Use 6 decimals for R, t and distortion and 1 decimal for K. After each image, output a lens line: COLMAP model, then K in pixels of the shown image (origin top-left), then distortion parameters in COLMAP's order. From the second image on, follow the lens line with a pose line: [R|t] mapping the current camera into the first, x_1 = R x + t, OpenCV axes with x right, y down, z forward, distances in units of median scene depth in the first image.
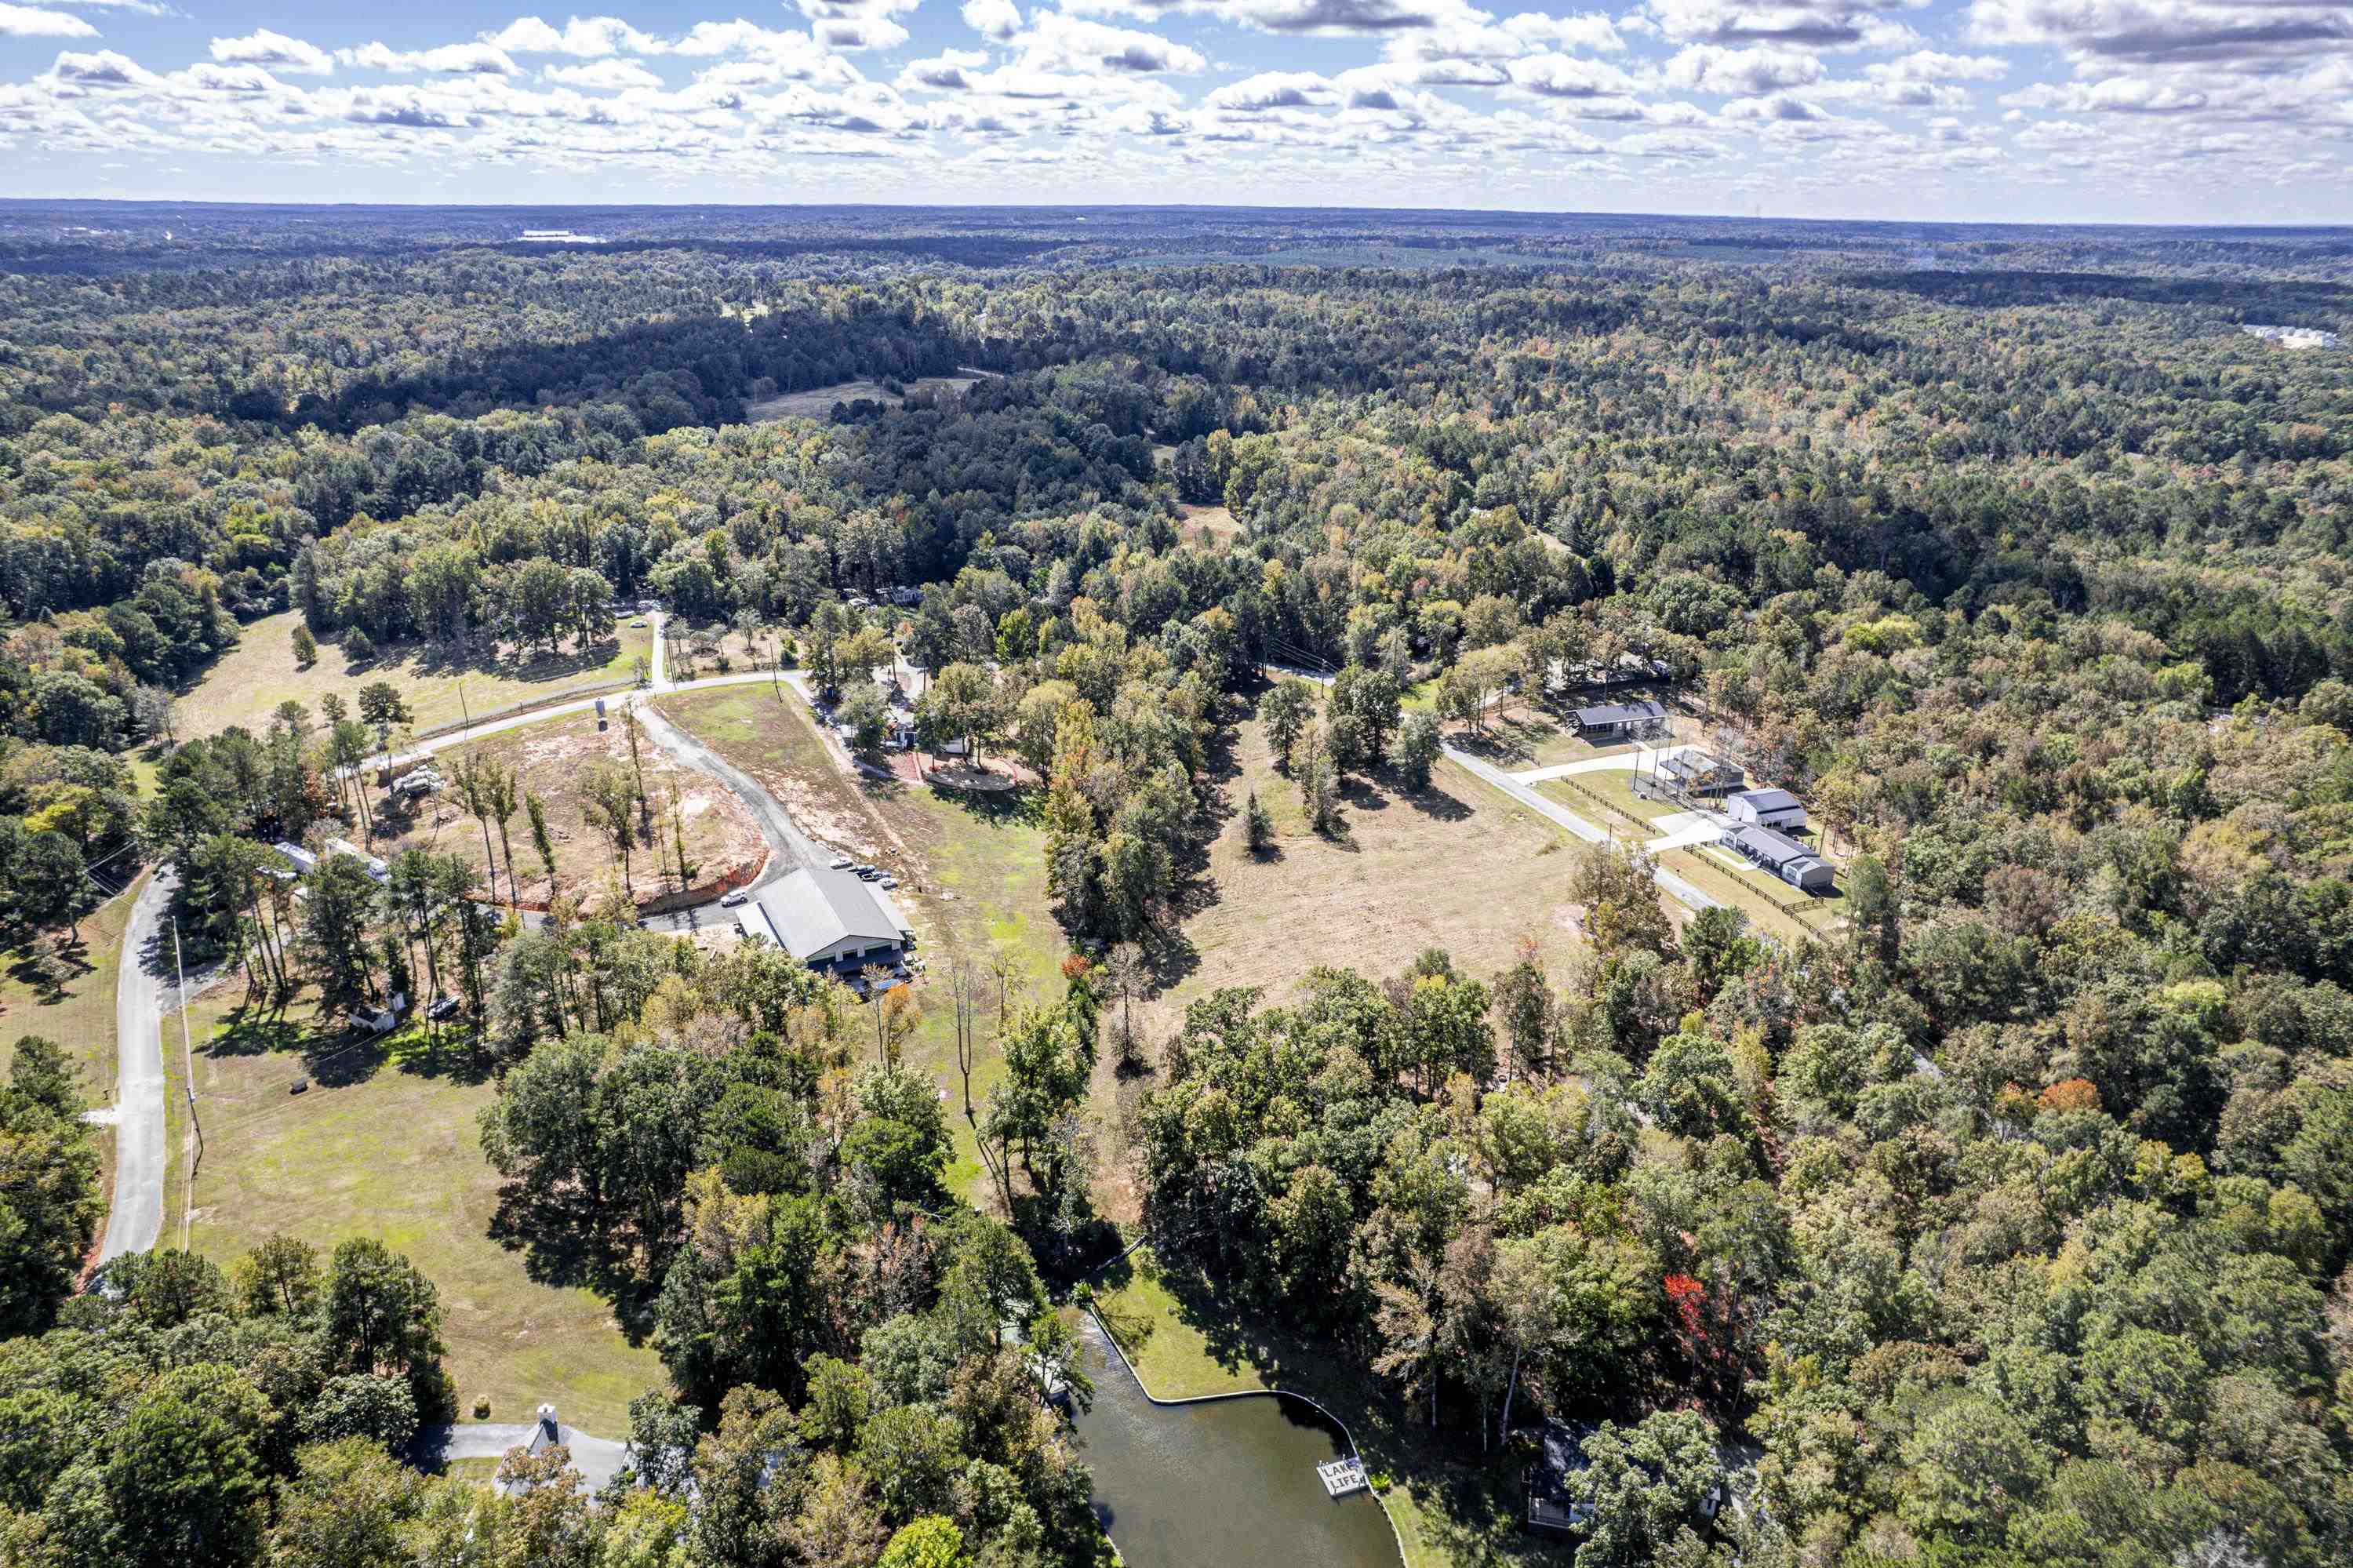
lens RADIAL K [[1522.7, 0, 1177.1], [0, 1522.7, 784.7], [0, 0, 1]] dist [-0.088272, 0.080755]
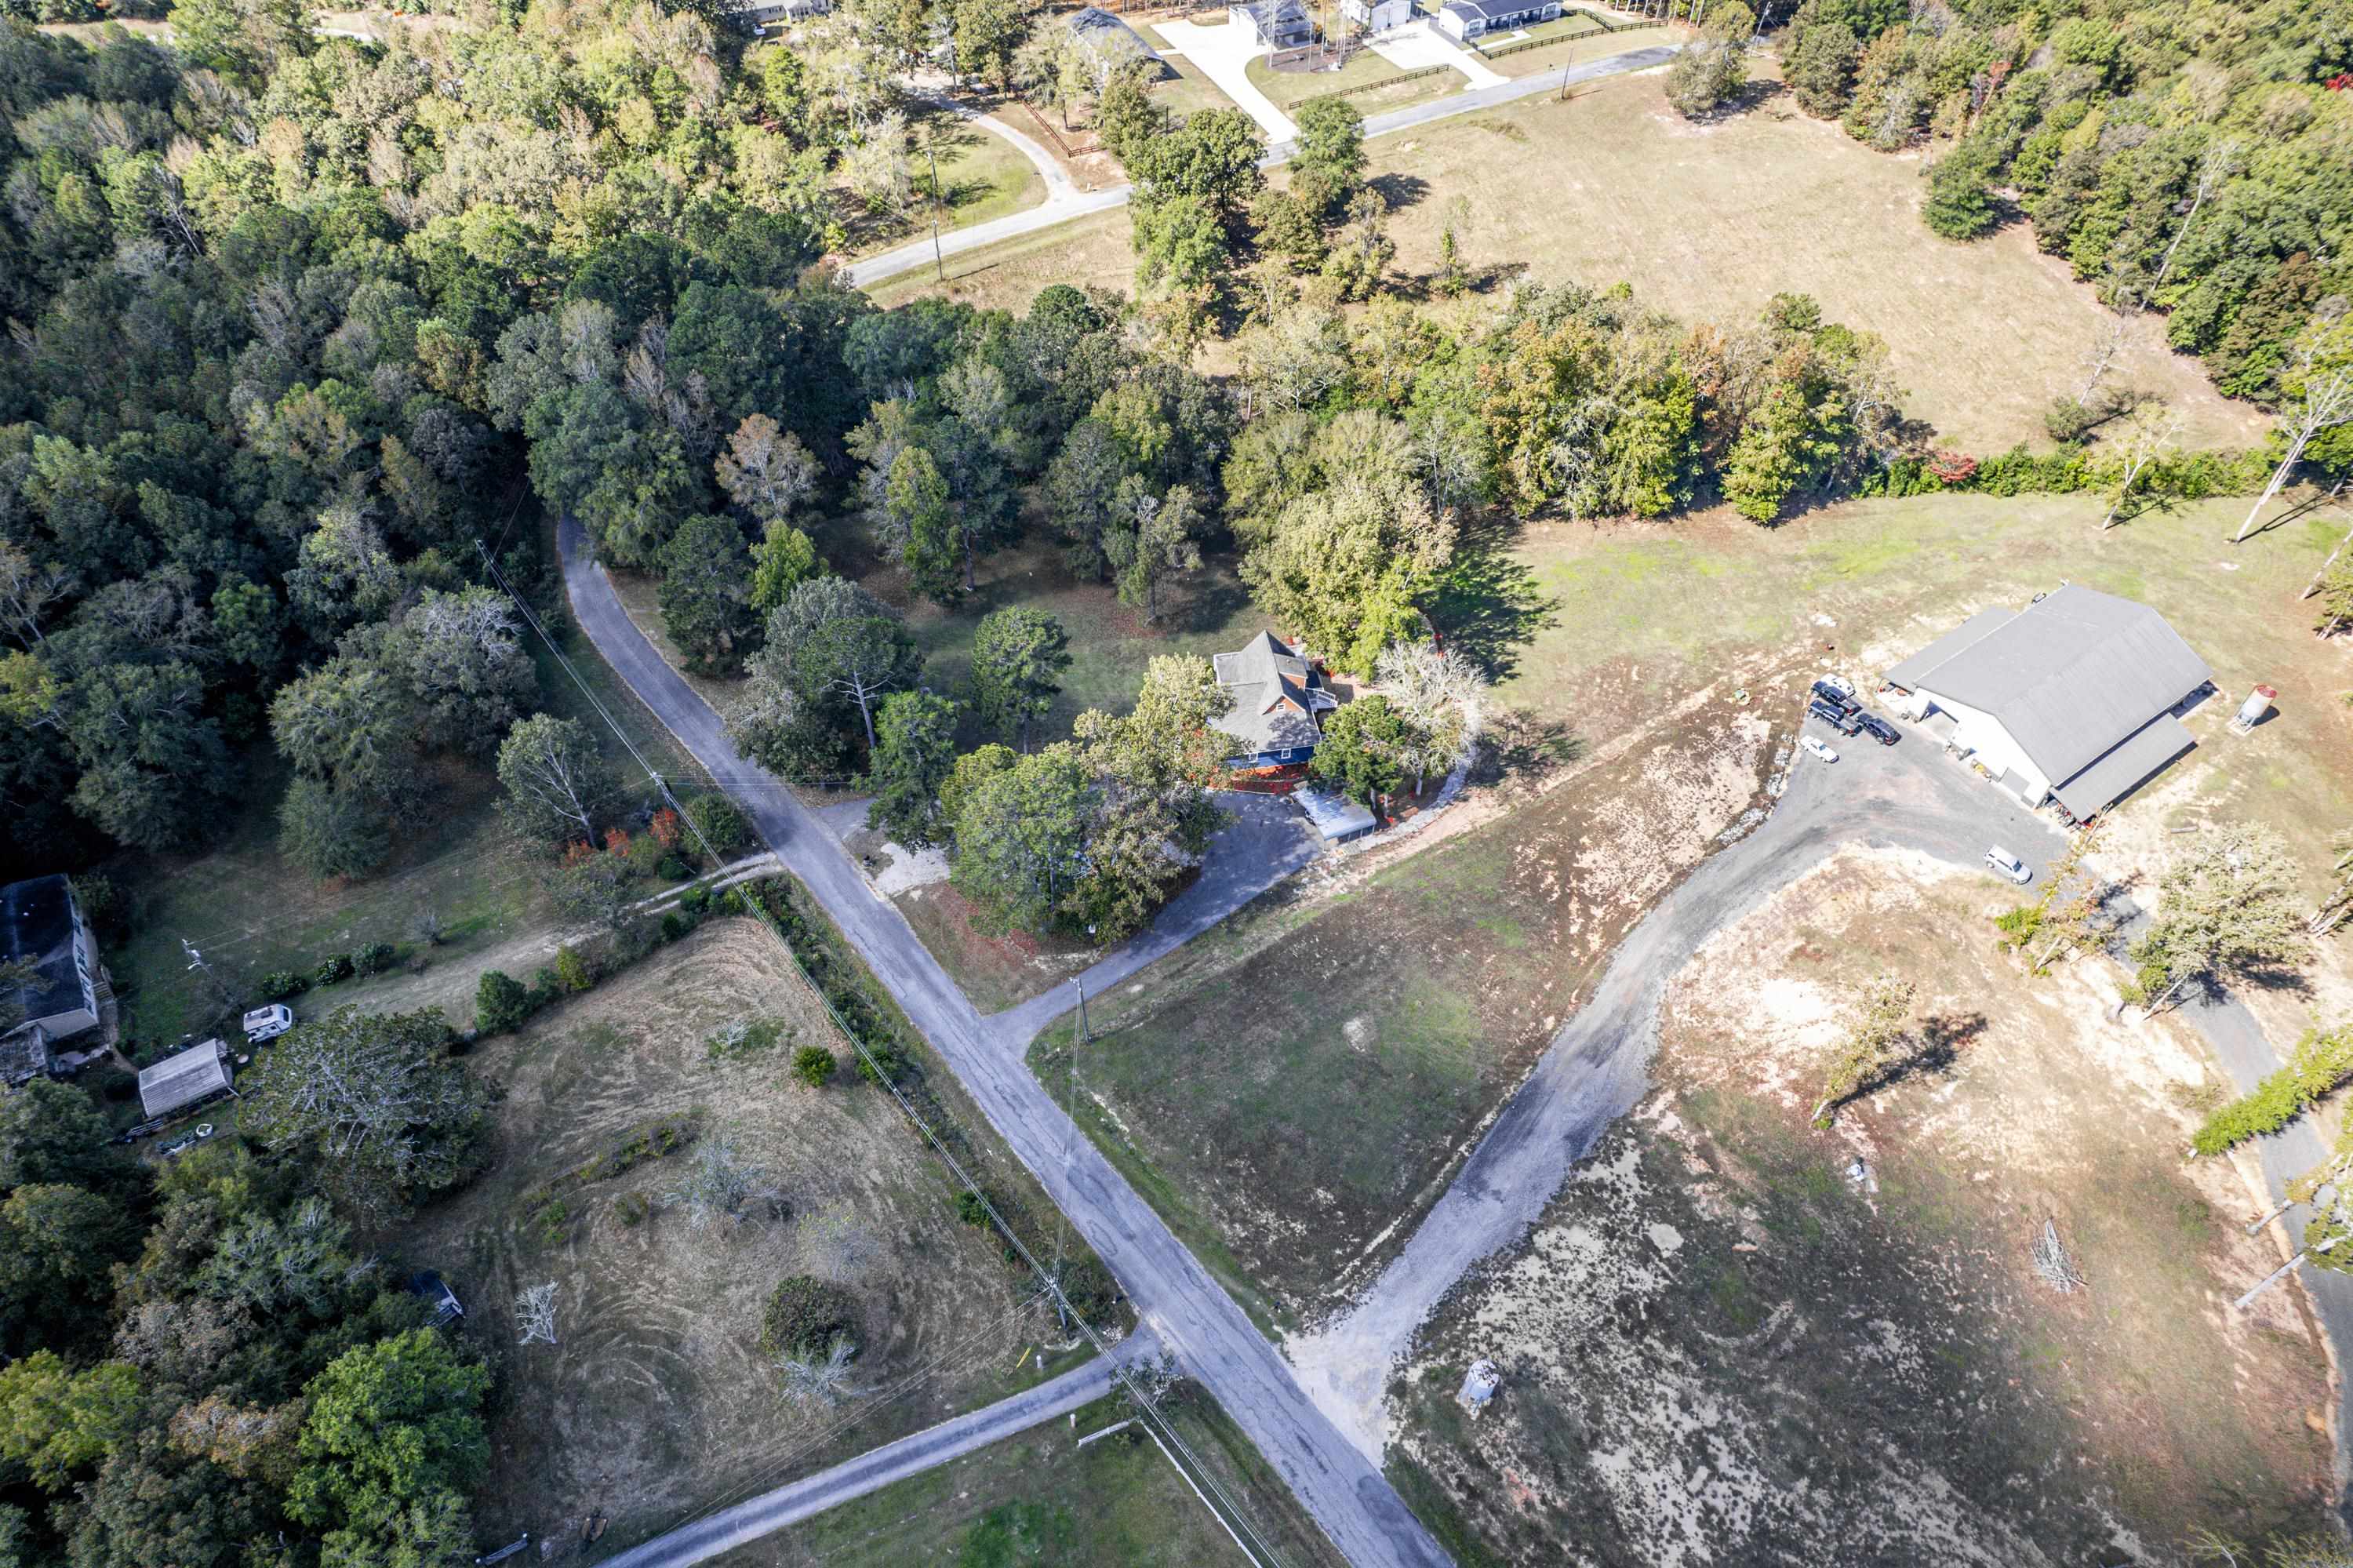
lens RADIAL K [[1501.3, 0, 1172.1], [0, 1501.3, 812.5], [0, 0, 1]] dist [-0.059089, 0.033524]
pose [[-0.133426, -0.759949, 0.636140, -0.439010], [0.354346, 0.562868, 0.746738, -0.341343], [-0.925547, 0.325048, 0.194183, 0.878985]]
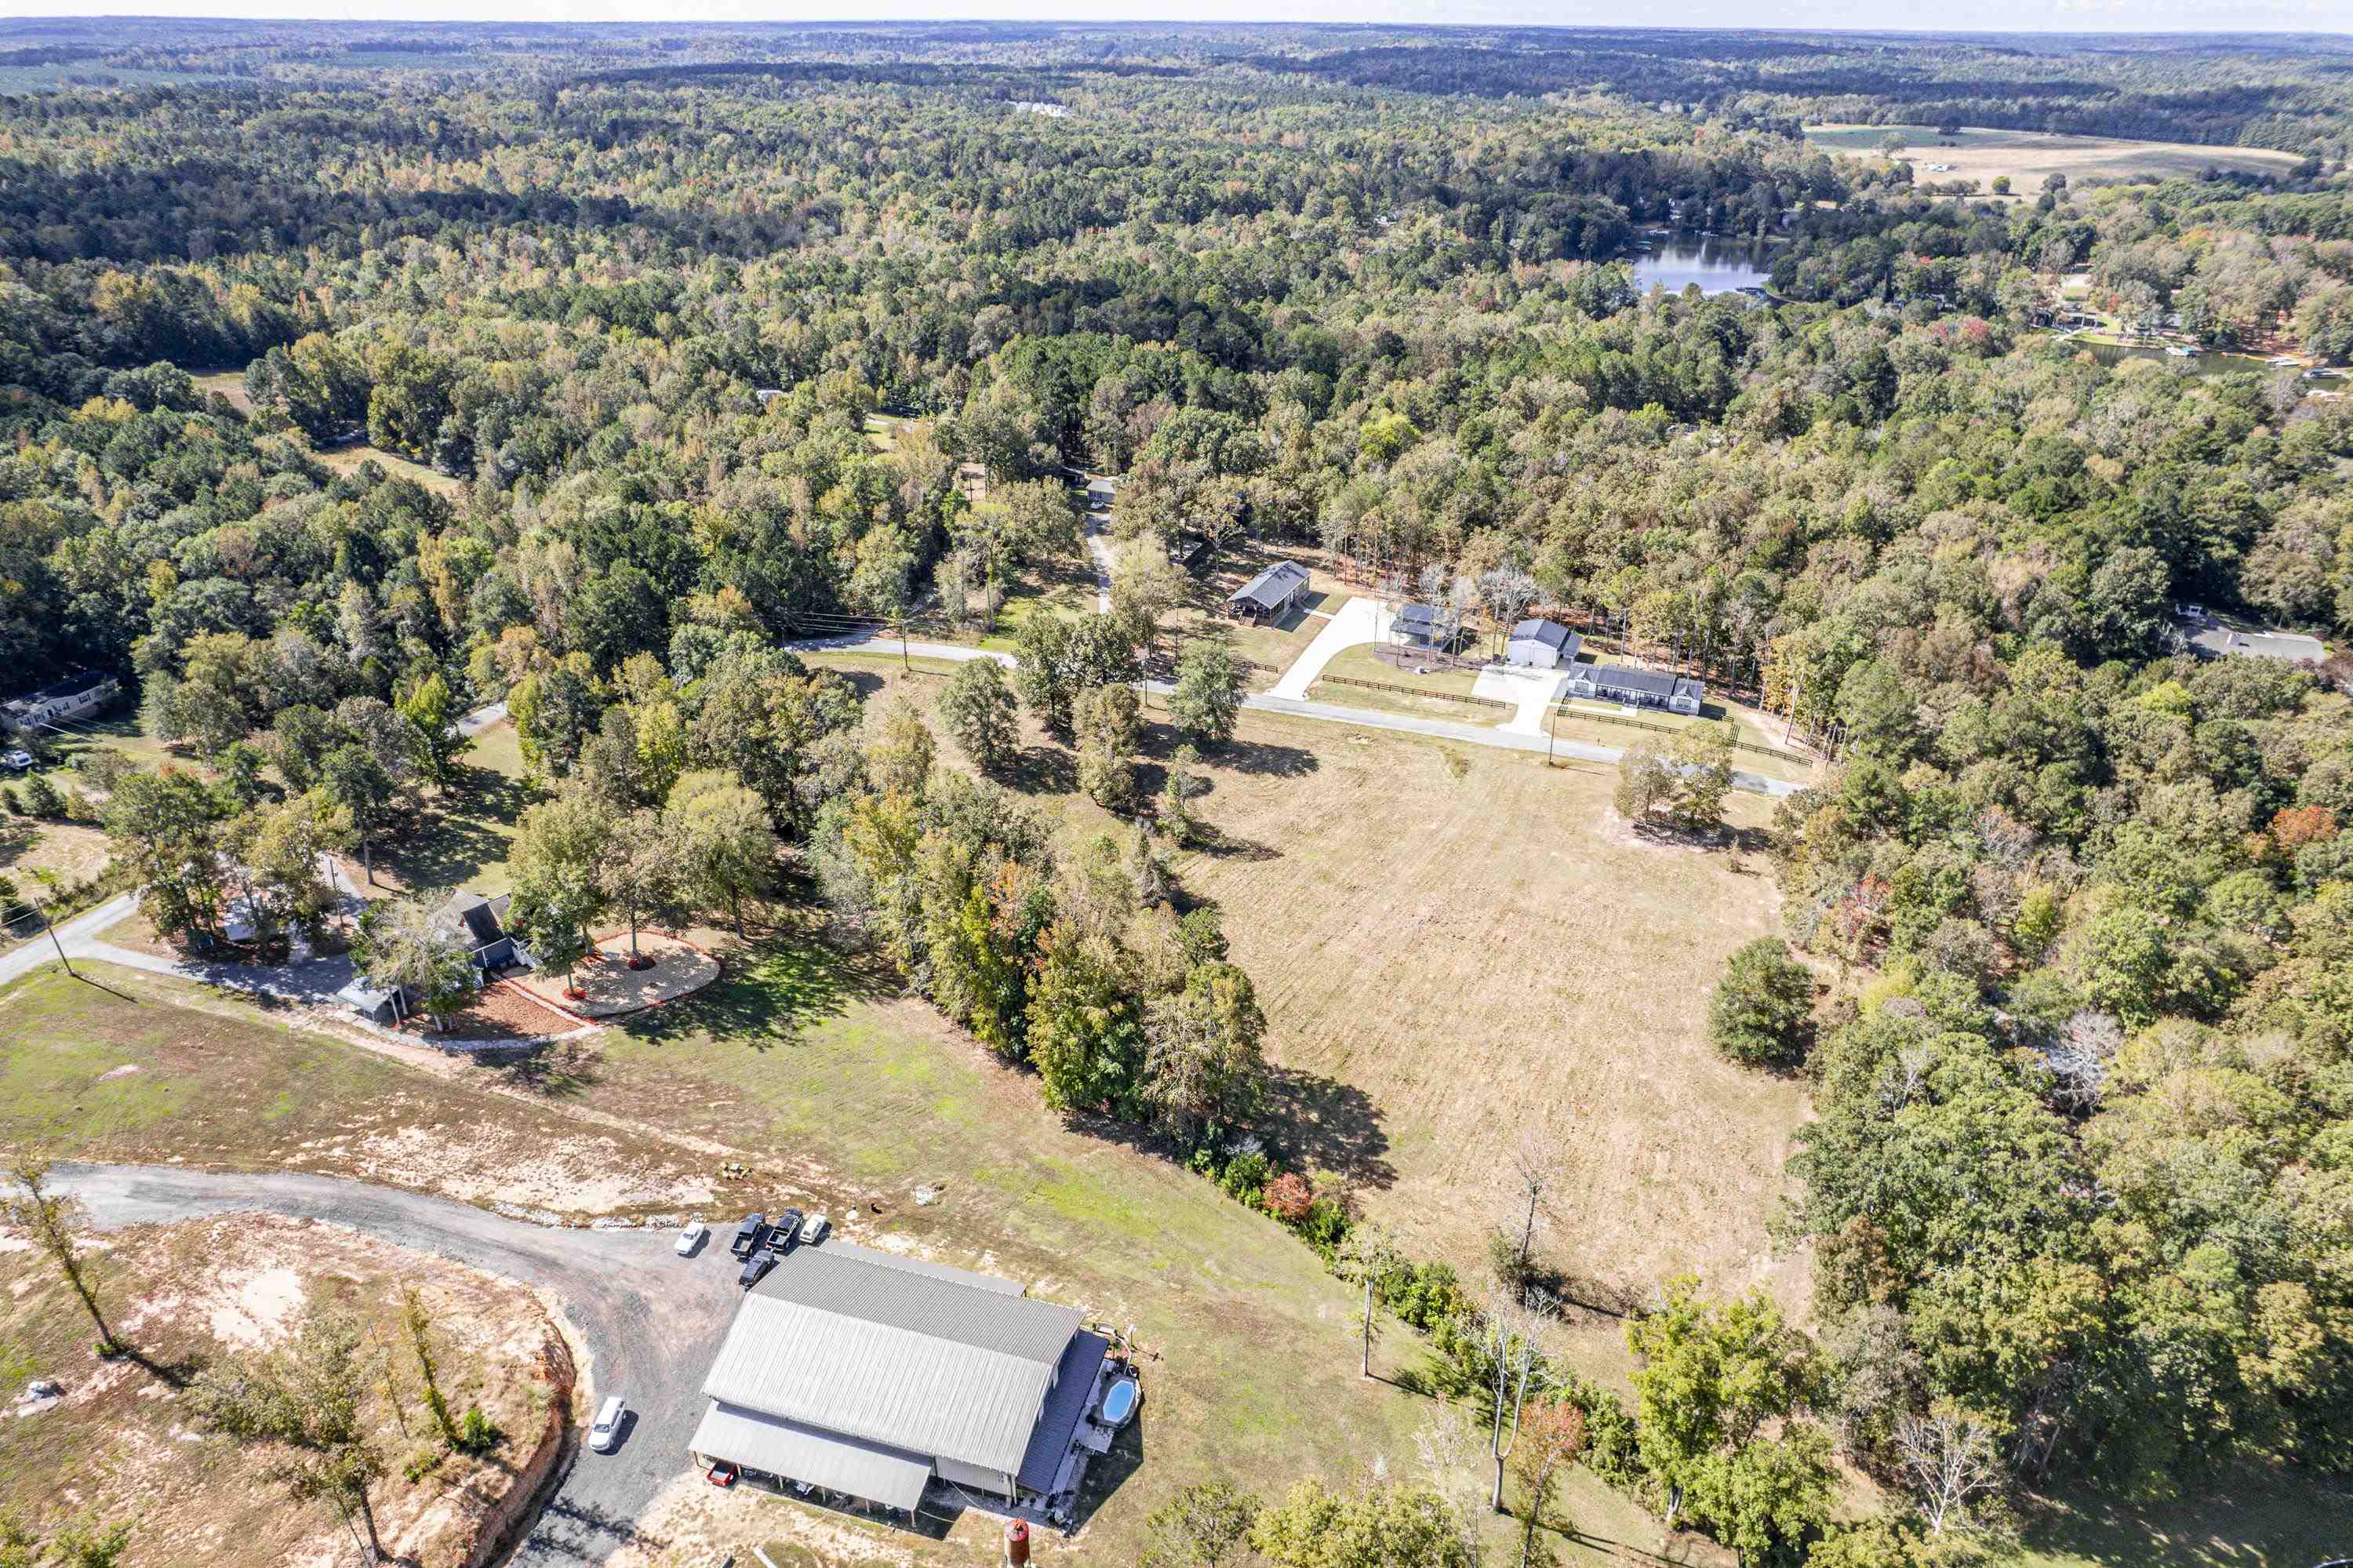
lens RADIAL K [[1522.7, 0, 1188.0], [0, 1522.7, 754.2], [0, 0, 1]] dist [-0.088272, 0.080755]
pose [[0.675901, -0.330385, 0.658789, -0.308240], [0.265725, 0.943012, 0.200297, -0.131010], [-0.687421, 0.039676, 0.725175, 0.385572]]
